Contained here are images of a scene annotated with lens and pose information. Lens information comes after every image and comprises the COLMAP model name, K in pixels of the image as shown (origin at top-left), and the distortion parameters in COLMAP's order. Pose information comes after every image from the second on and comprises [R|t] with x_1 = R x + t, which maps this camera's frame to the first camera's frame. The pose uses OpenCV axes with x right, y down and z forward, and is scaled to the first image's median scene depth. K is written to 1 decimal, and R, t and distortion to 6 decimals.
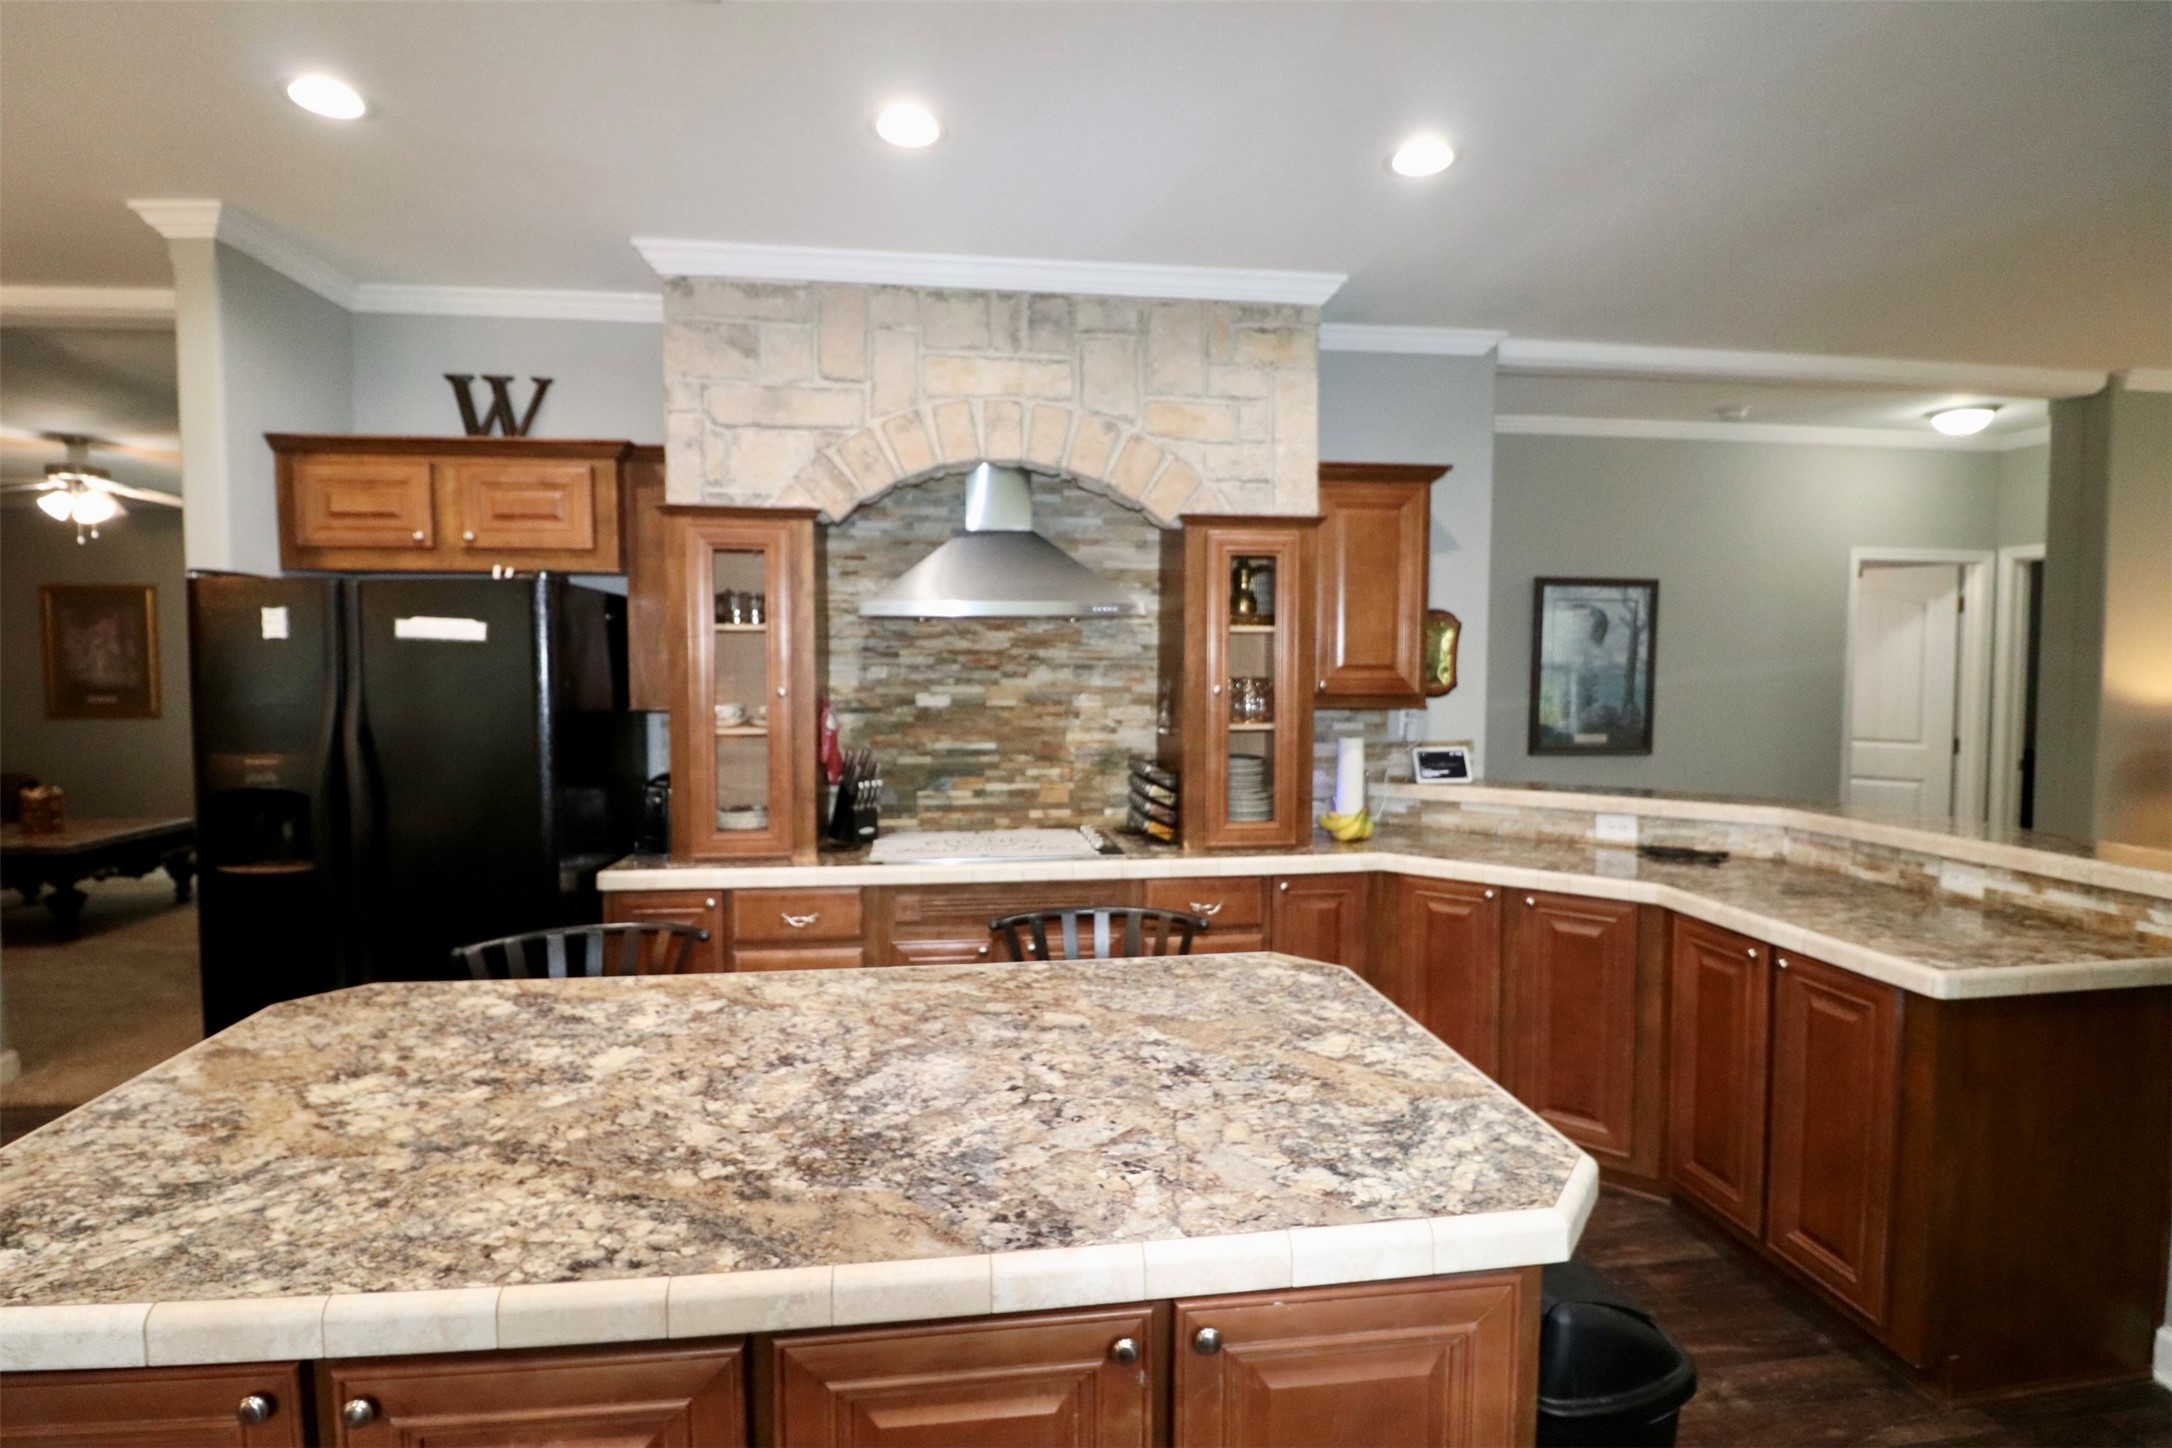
lens RADIAL K [[999.2, 0, 1084.1], [0, 999.2, 708.2], [0, 0, 1]] dist [-0.004627, -0.011005]
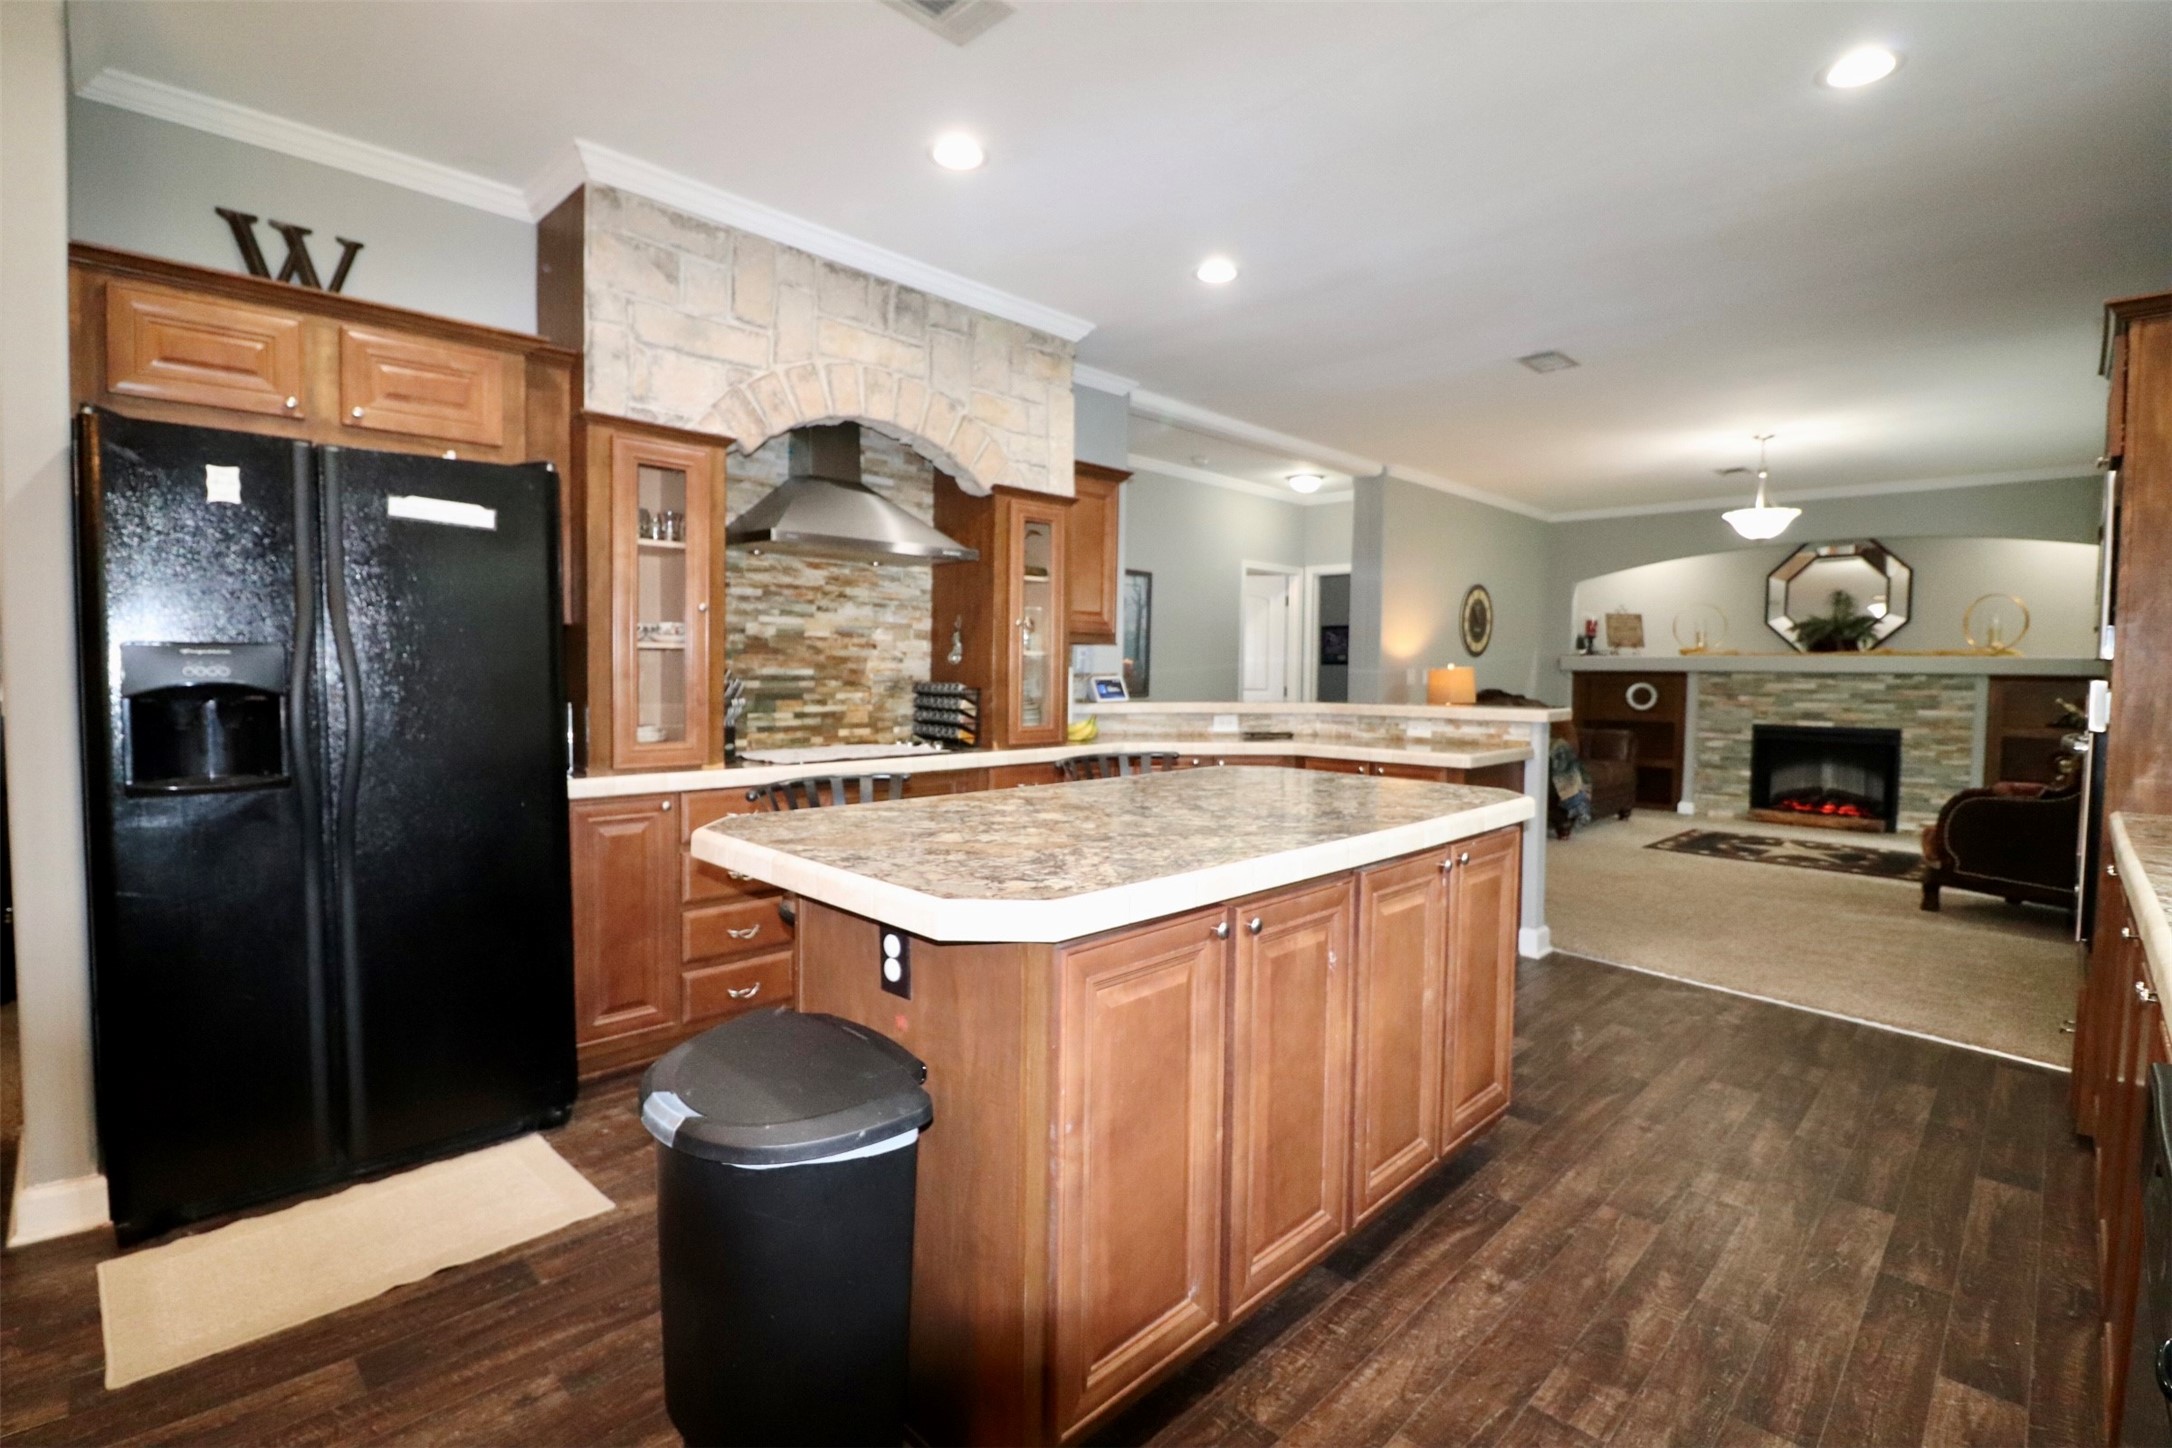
lens RADIAL K [[999.2, 0, 1070.1], [0, 999.2, 714.3], [0, 0, 1]] dist [-0.004627, -0.011005]
pose [[0.790082, -0.021394, 0.612628, -0.602198], [0.019936, 0.999759, 0.009204, 0.088340], [-0.612677, 0.004941, 0.790318, -0.066198]]
